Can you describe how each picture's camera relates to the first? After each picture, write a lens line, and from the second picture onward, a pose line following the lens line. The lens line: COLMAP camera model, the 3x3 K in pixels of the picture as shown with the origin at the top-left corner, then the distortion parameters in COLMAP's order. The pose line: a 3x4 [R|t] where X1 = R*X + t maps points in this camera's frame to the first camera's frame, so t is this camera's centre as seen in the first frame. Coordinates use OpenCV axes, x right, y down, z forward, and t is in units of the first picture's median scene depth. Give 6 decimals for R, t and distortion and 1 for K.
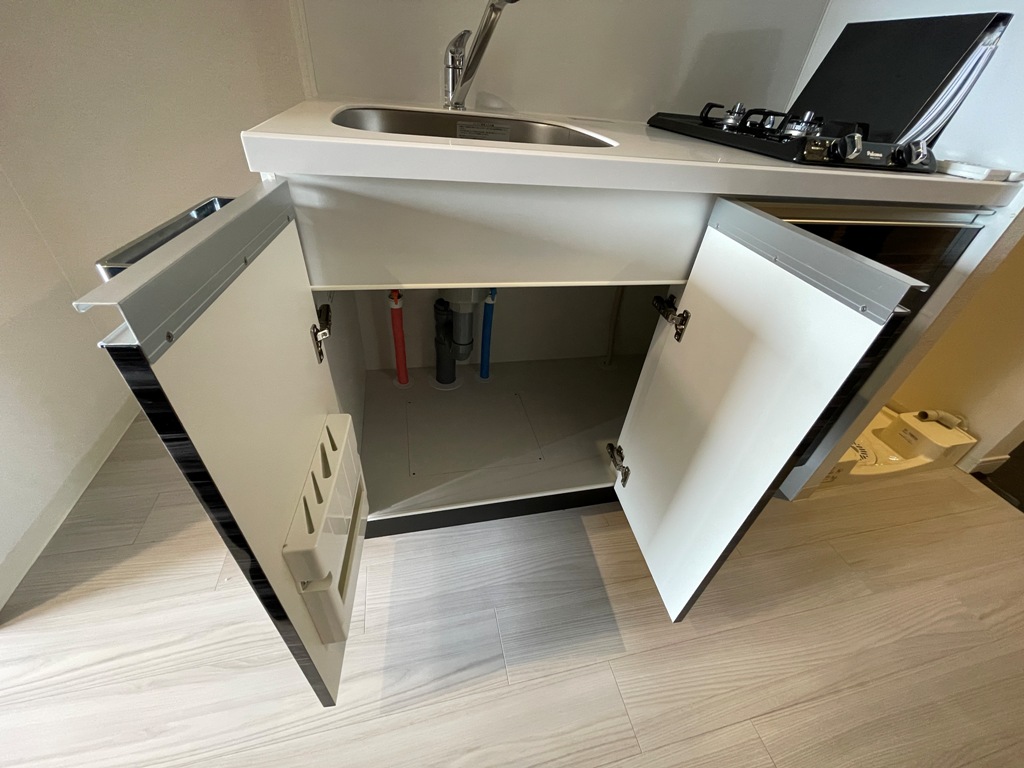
lens RADIAL K [[411.4, 0, 510.9], [0, 411.4, 384.1], [0, 0, 1]] dist [-0.002206, -0.000581]
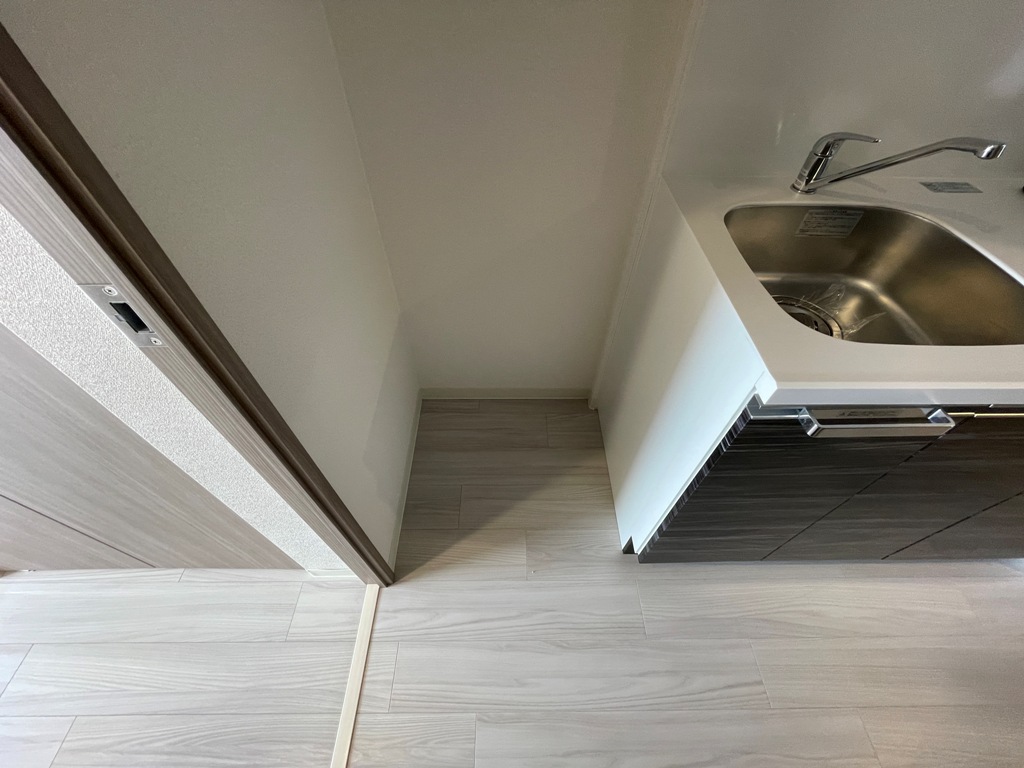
lens RADIAL K [[411.4, 0, 508.7], [0, 411.4, 381.7], [0, 0, 1]] dist [-0.002206, -0.000581]
pose [[0.972342, 0.116303, -0.202544, -0.640601], [-0.072359, 0.974539, 0.212219, -0.446247], [0.222069, -0.191694, 0.956002, -0.184254]]
